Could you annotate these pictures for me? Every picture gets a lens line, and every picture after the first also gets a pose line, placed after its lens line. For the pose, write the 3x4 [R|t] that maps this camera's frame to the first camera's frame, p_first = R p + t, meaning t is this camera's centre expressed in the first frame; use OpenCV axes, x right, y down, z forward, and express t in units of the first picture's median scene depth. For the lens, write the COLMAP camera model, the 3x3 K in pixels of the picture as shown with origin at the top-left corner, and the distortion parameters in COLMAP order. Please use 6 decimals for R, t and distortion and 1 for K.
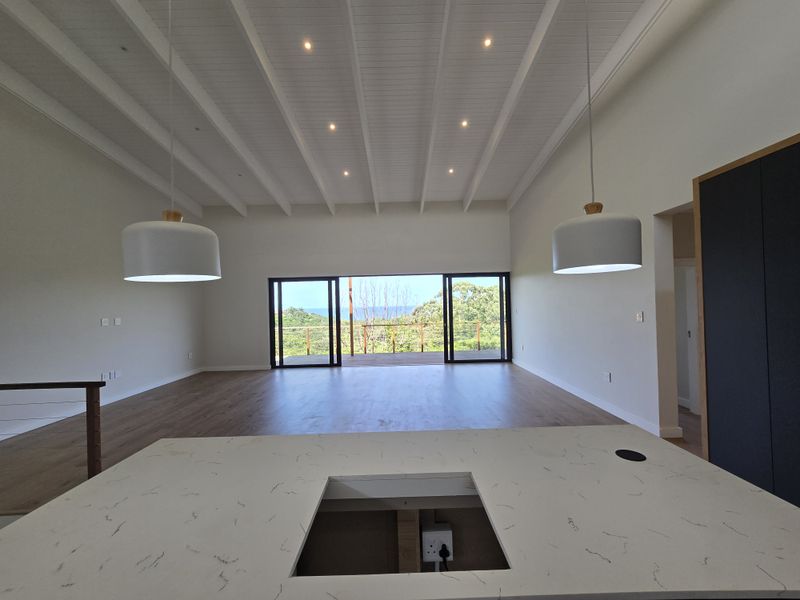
lens RADIAL K [[330.2, 0, 400.3], [0, 330.2, 296.7], [0, 0, 1]] dist [0.024107, -0.000021]
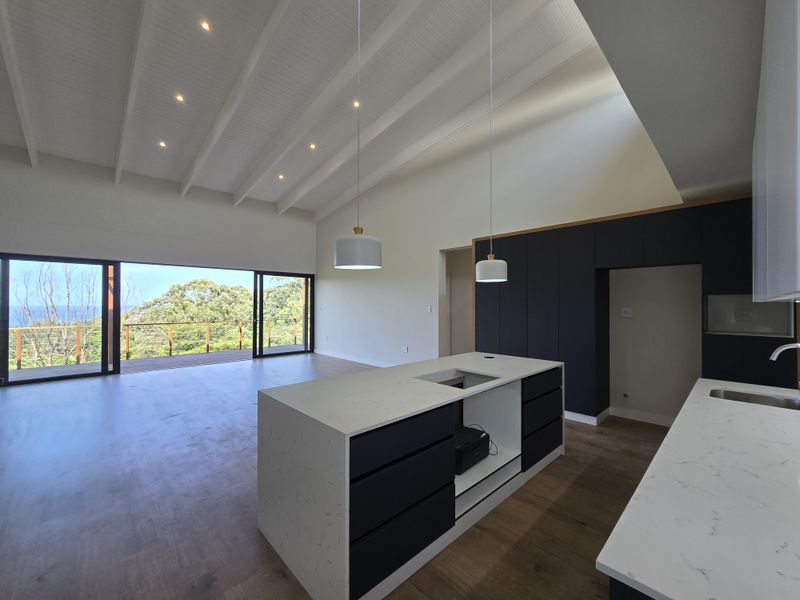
lens RADIAL K [[328.3, 0, 402.6], [0, 328.3, 301.6], [0, 0, 1]] dist [-0.000829, -0.000213]
pose [[0.722526, 0.032040, 0.690601, -0.237921], [-0.036631, 0.999297, -0.008038, 0.018048], [-0.690373, -0.019490, 0.723191, -0.045245]]
